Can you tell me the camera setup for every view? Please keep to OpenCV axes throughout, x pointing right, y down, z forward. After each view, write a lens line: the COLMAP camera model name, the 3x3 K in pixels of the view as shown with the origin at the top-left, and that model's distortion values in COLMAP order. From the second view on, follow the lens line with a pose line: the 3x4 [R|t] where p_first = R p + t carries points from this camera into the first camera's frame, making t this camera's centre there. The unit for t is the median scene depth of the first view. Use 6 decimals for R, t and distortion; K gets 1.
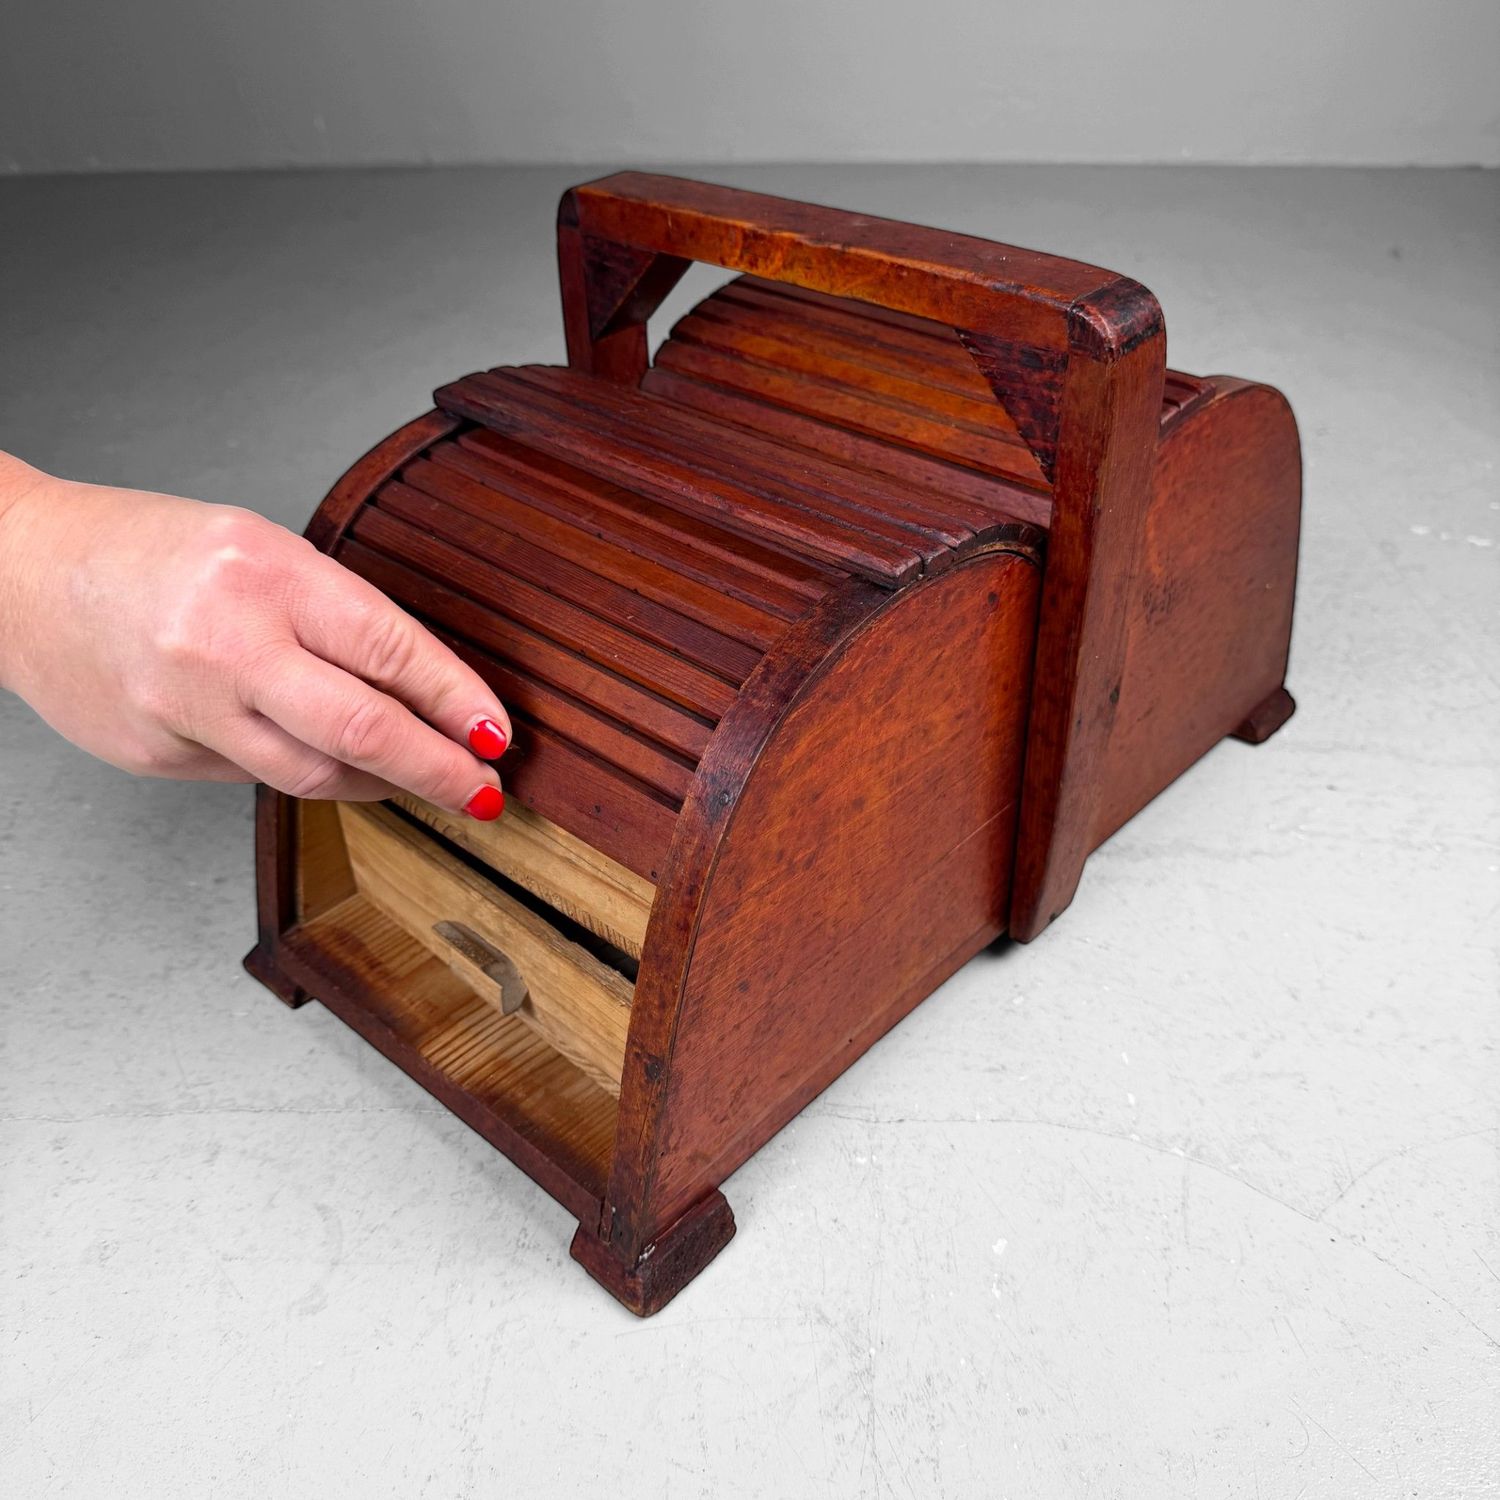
lens RADIAL K [[1429.0, 0, 747.1], [0, 1429.0, 752.8], [0, 0, 1]] dist [0.180276, -0.482228]
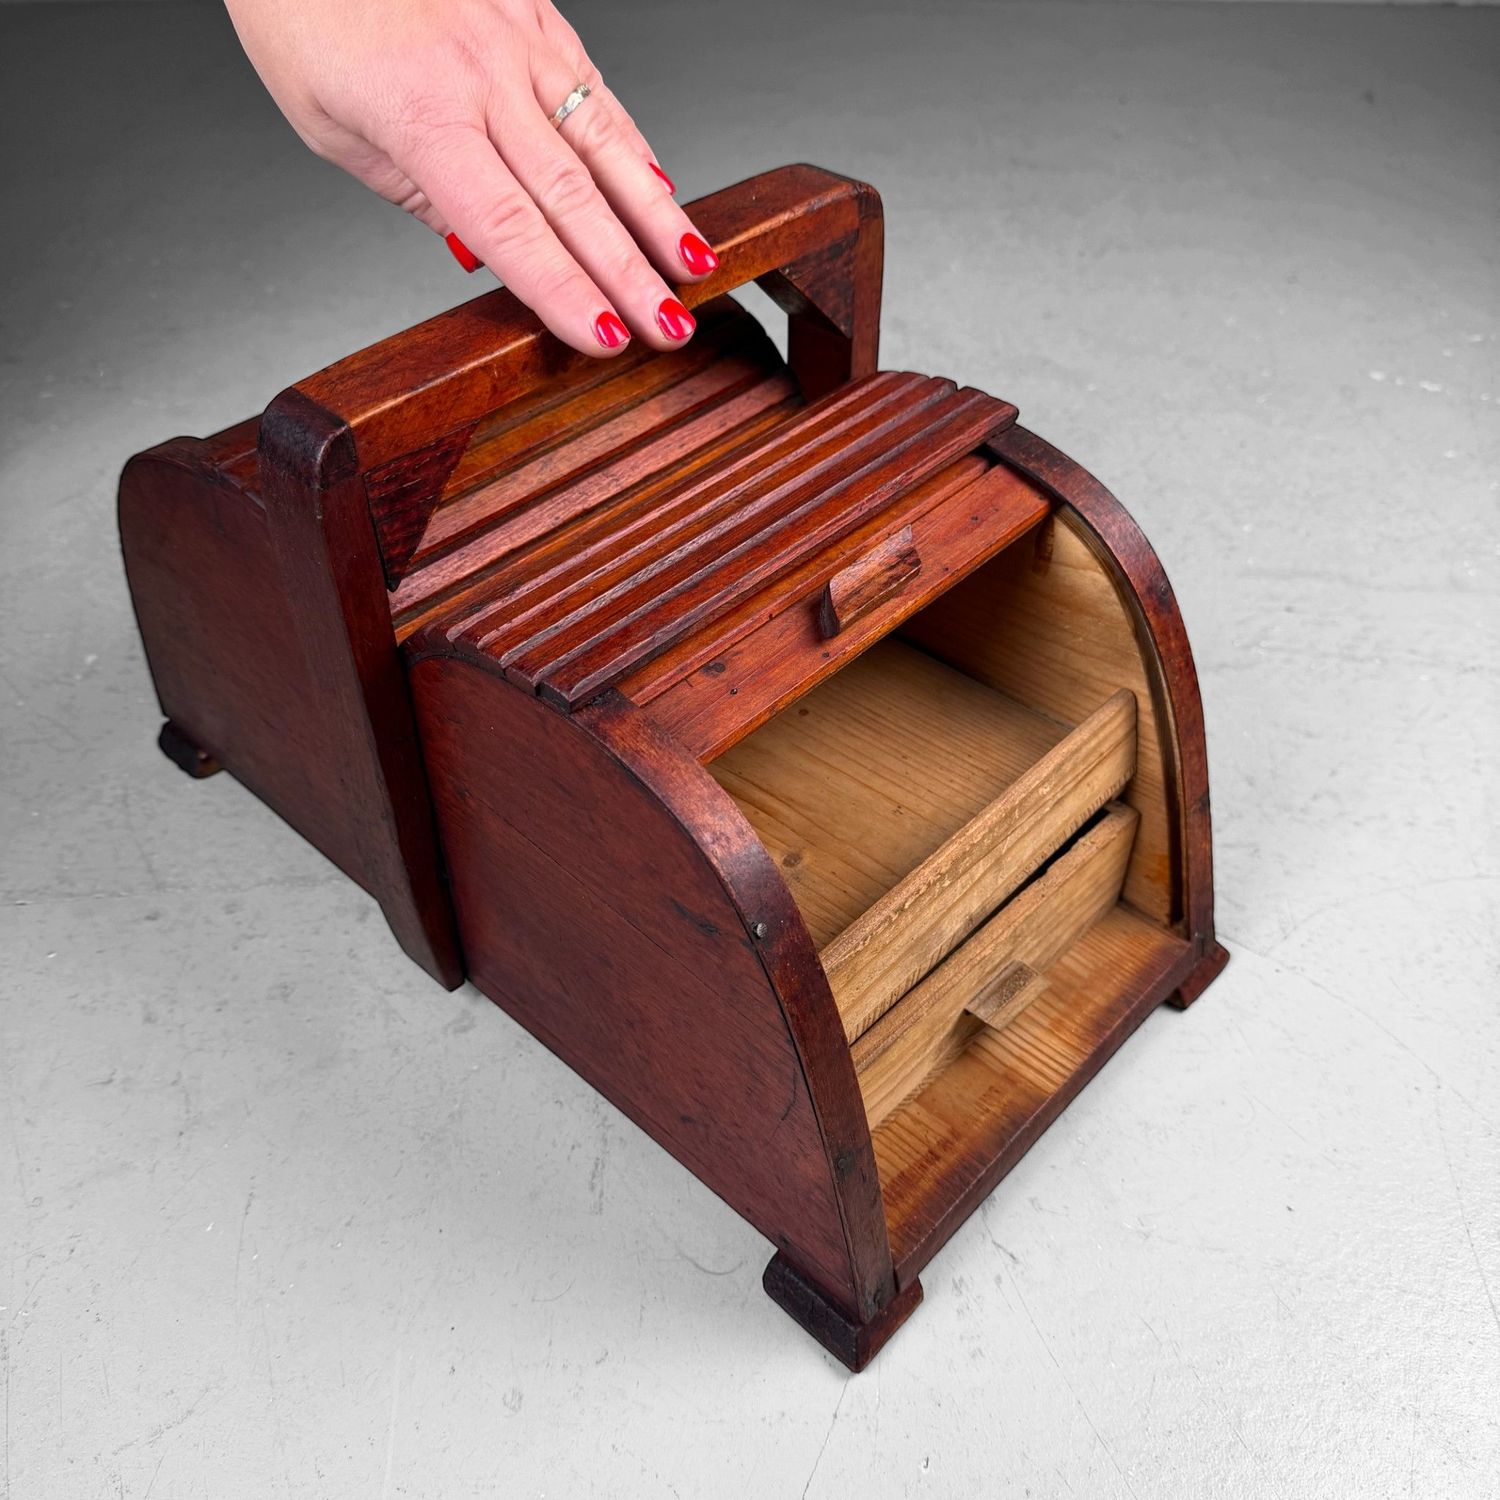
lens RADIAL K [[1429.0, 0, 747.1], [0, 1429.0, 752.8], [0, 0, 1]] dist [0.180276, -0.482228]
pose [[0.009278, -0.660747, 0.750552, -0.855790], [0.590397, 0.609412, 0.529197, -0.616405], [-0.807060, 0.438213, 0.395757, 0.690972]]
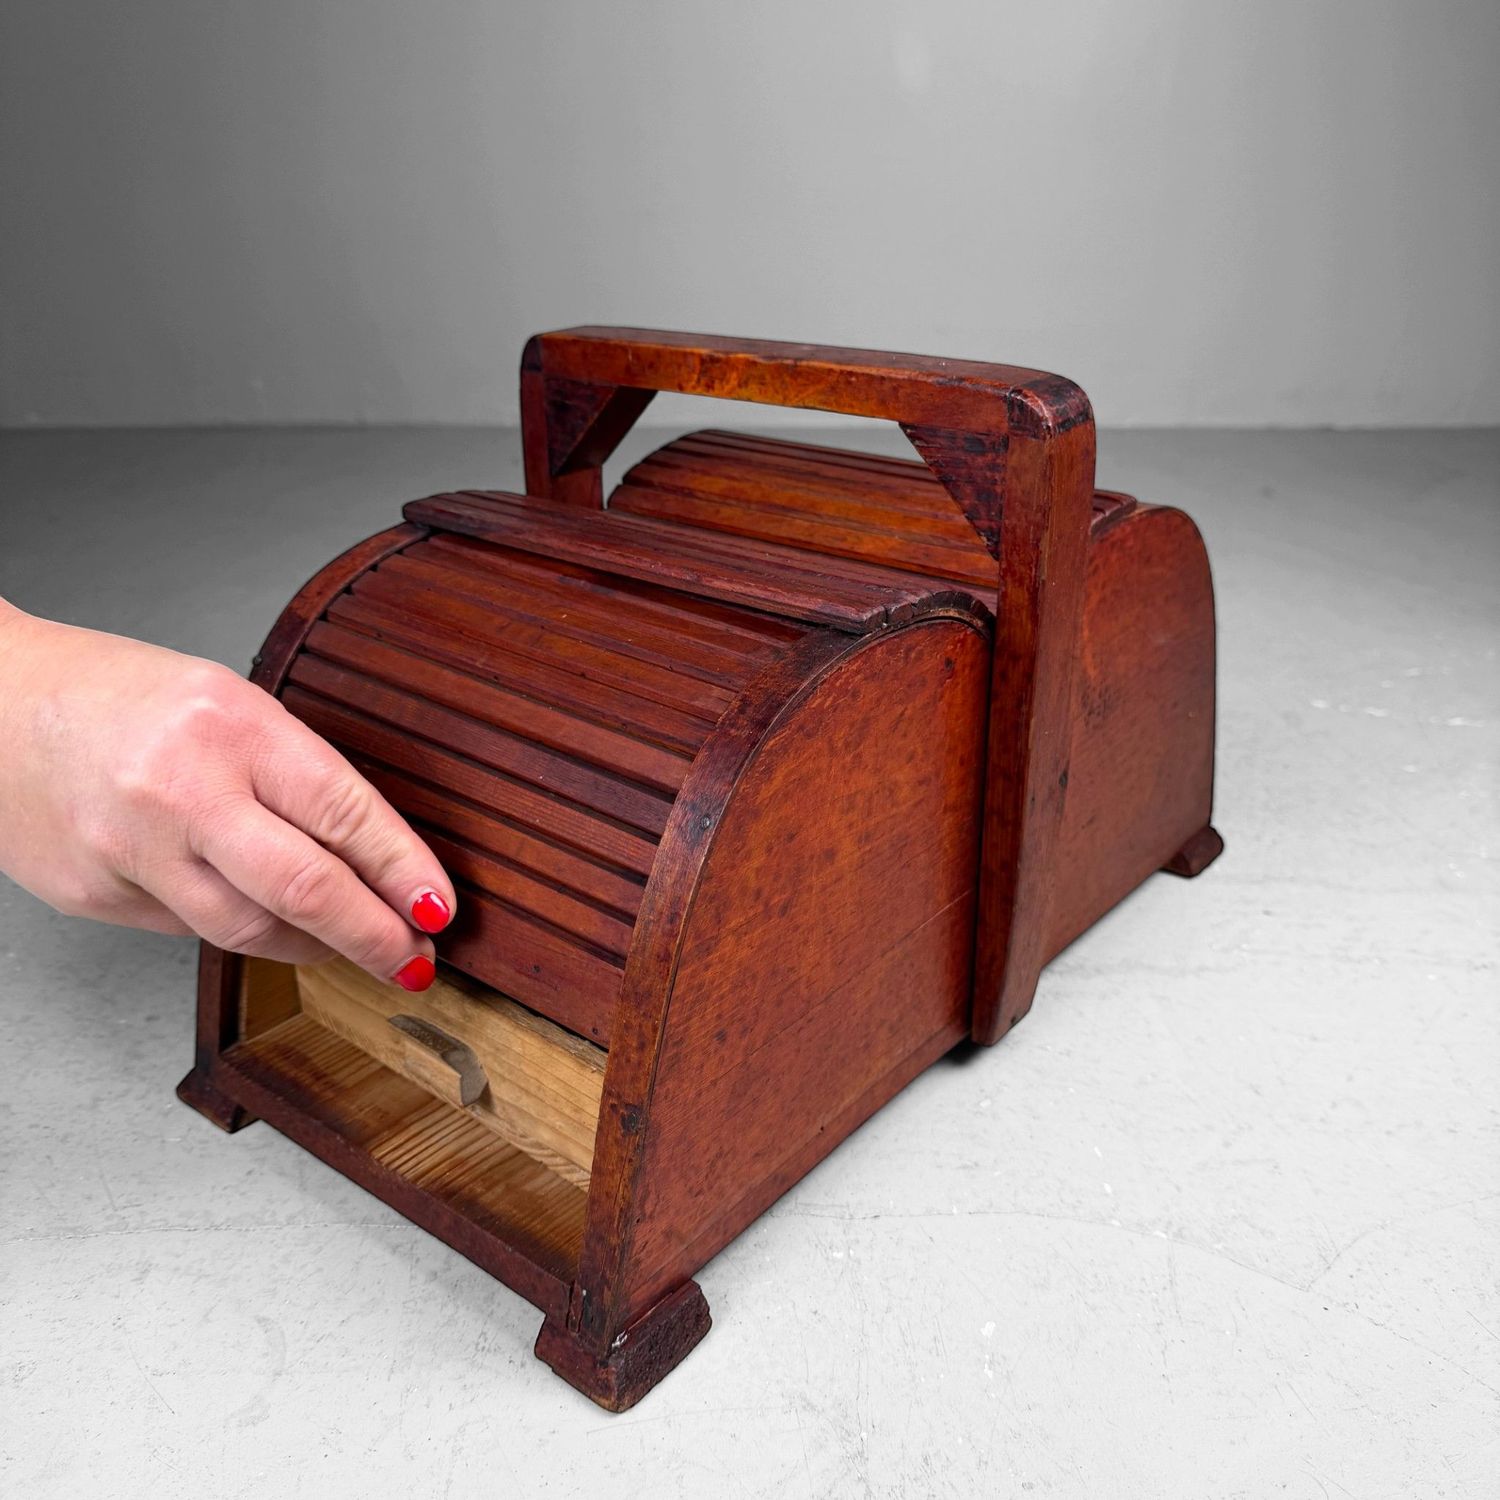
lens RADIAL K [[1431.9, 0, 750.0], [0, 1431.9, 750.0], [0, 0, 1]] dist [0.148992, -0.384172]
pose [[0.997515, -0.007799, 0.070021, -0.044244], [0.022033, 0.978536, -0.204894, 0.153184], [-0.066920, 0.205928, 0.976276, 0.000684]]
